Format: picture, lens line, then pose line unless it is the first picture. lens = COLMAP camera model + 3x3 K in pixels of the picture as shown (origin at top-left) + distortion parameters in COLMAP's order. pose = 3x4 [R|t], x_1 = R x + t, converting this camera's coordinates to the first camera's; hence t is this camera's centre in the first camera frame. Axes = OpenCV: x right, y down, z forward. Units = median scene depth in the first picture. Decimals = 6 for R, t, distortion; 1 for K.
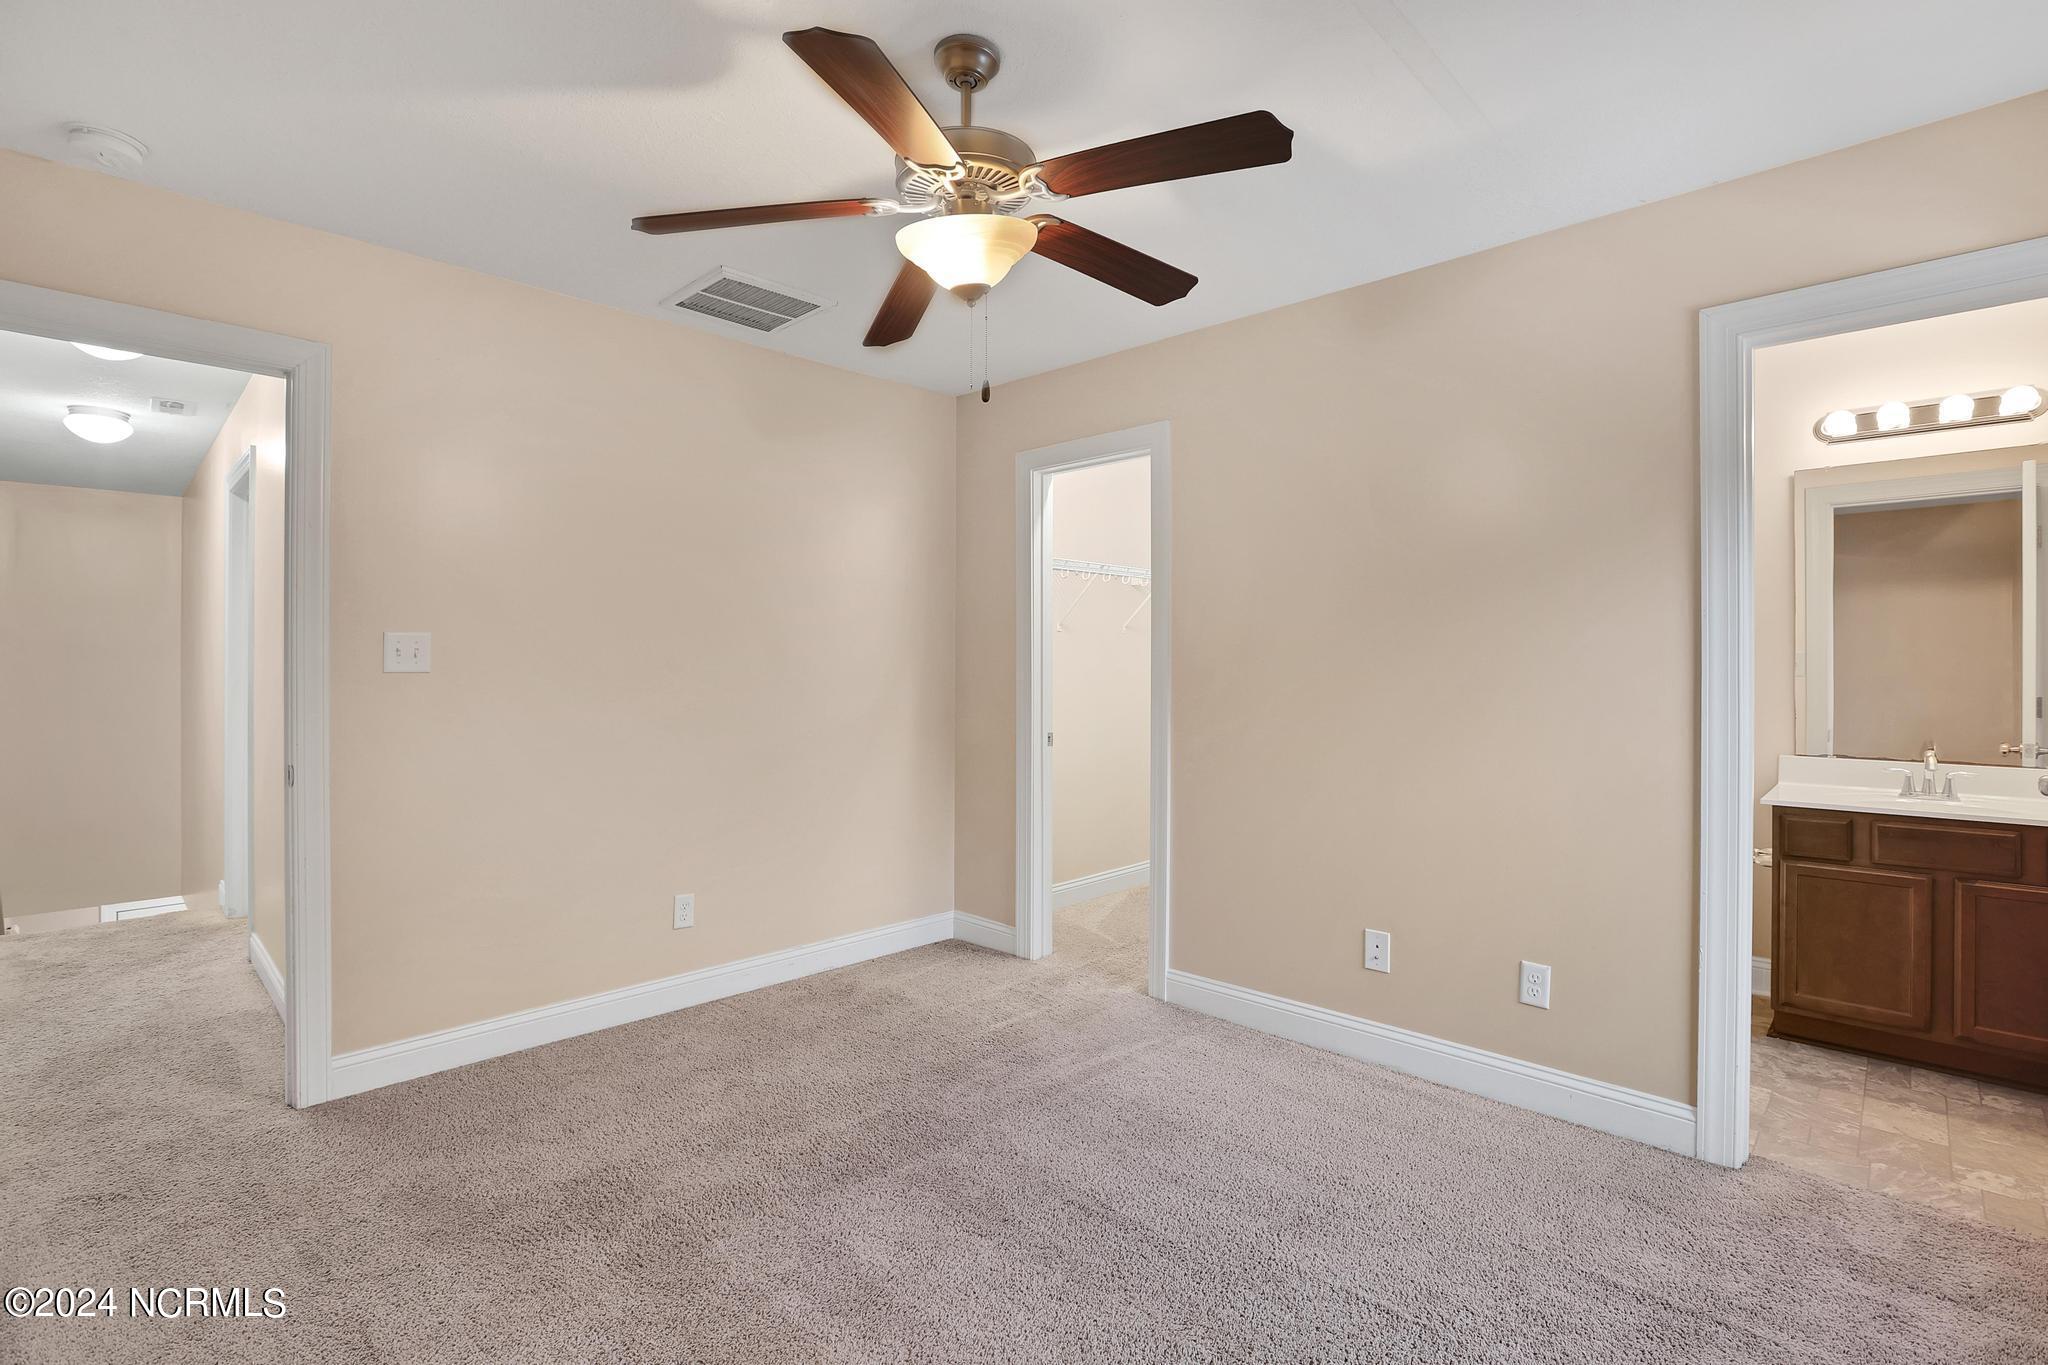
lens RADIAL K [[982.8, 0, 1024.0], [0, 982.8, 682.5], [0, 0, 1]] dist [-0.024179, 0.000932]
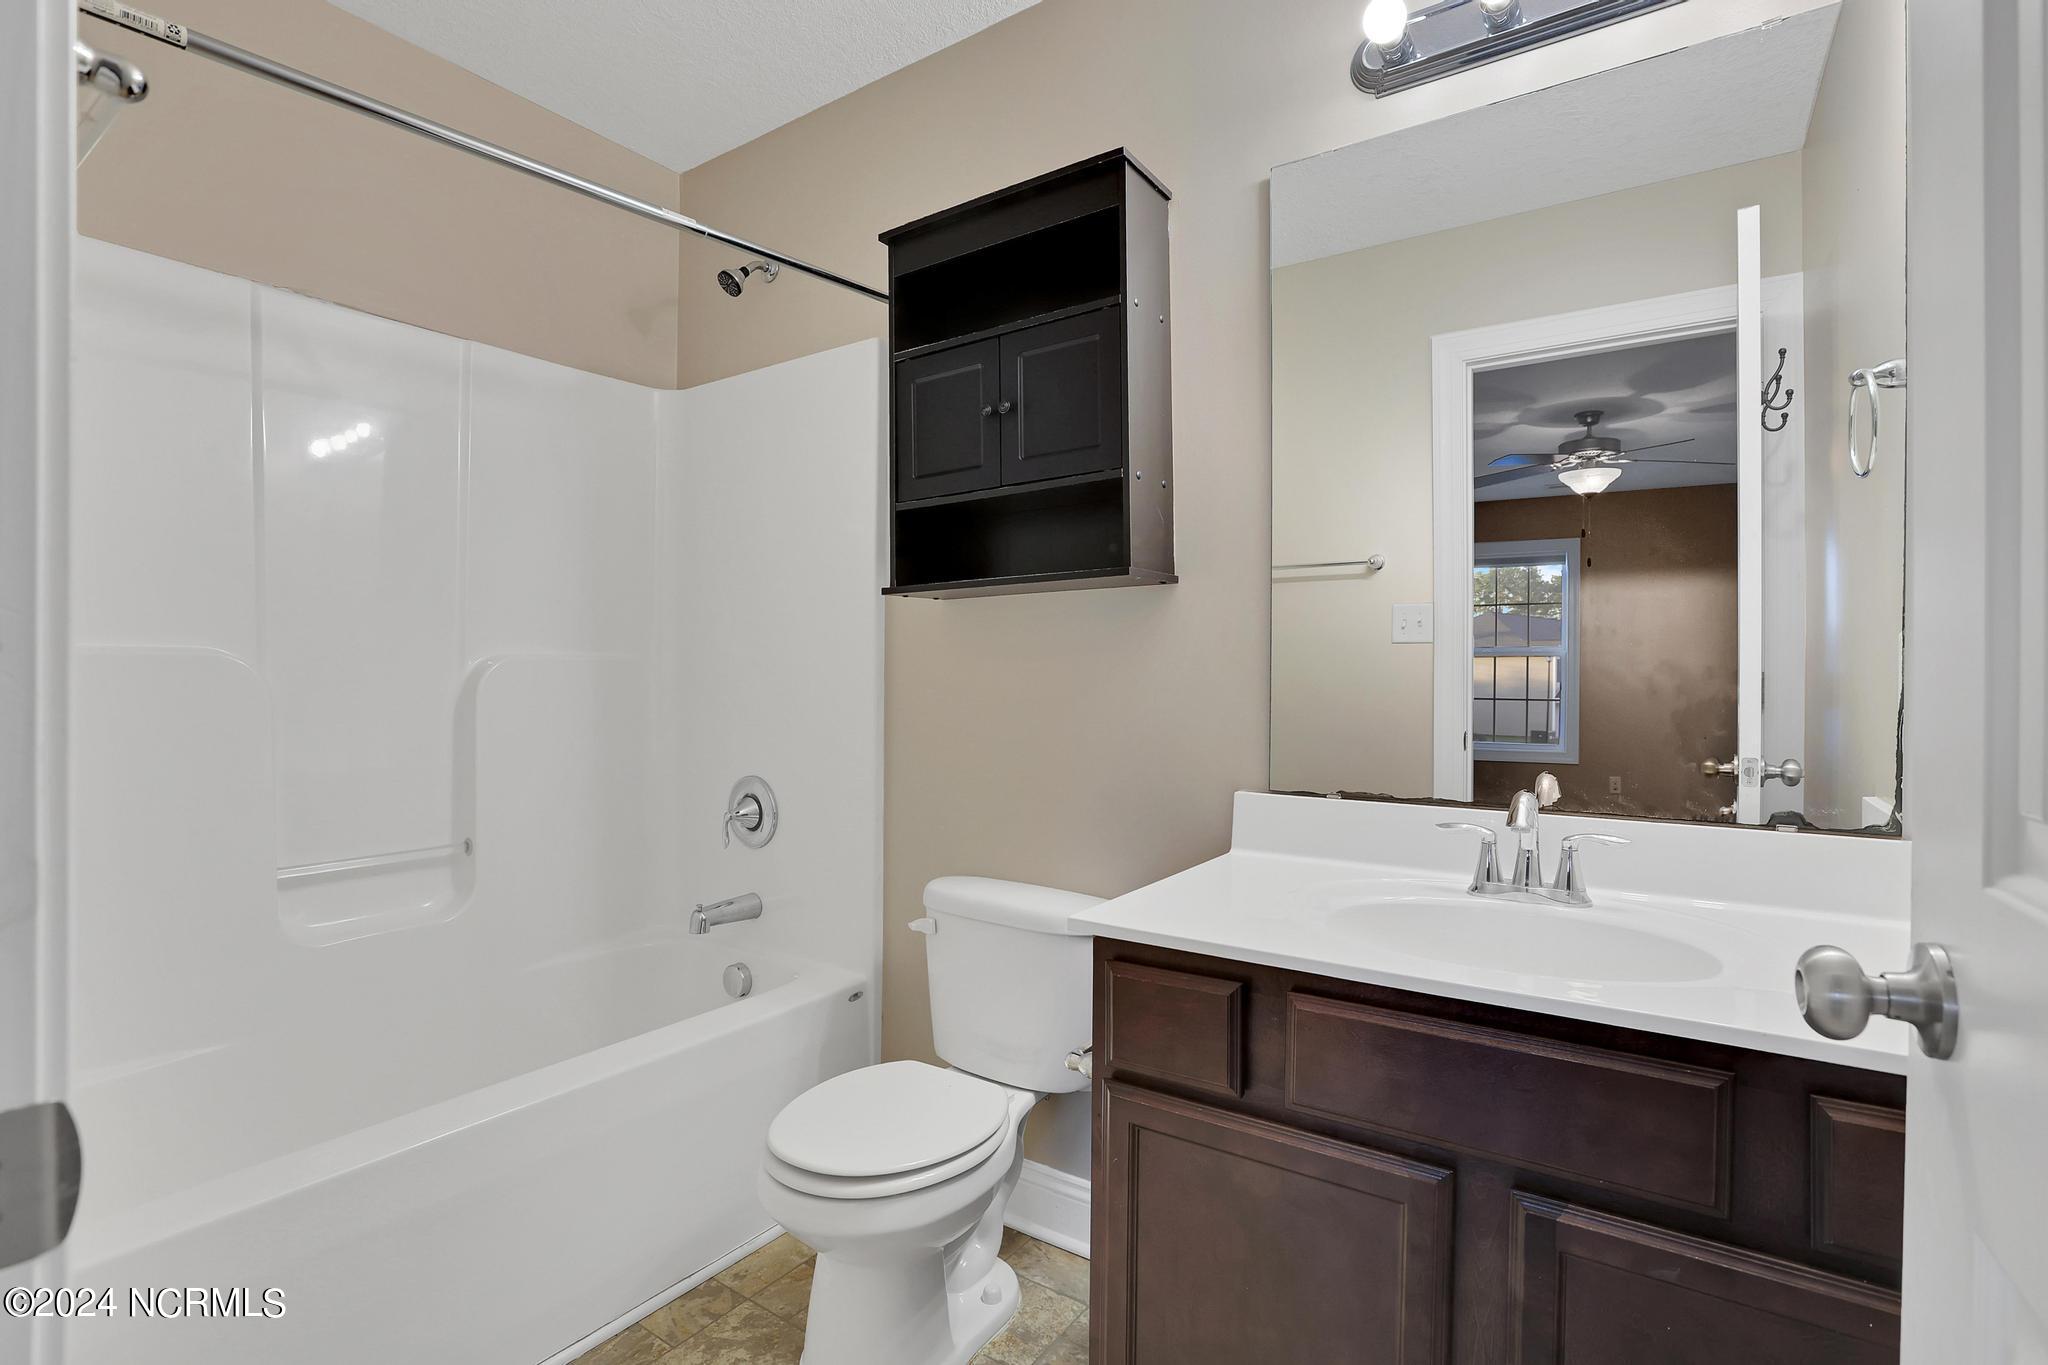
lens RADIAL K [[982.8, 0, 1024.0], [0, 982.8, 682.5], [0, 0, 1]] dist [-0.024179, 0.000932]
pose [[0.990024, 0.006246, 0.140762, 0.724925], [-0.008562, 0.999838, 0.015853, 0.021631], [-0.140641, -0.016900, 0.989916, 0.662391]]
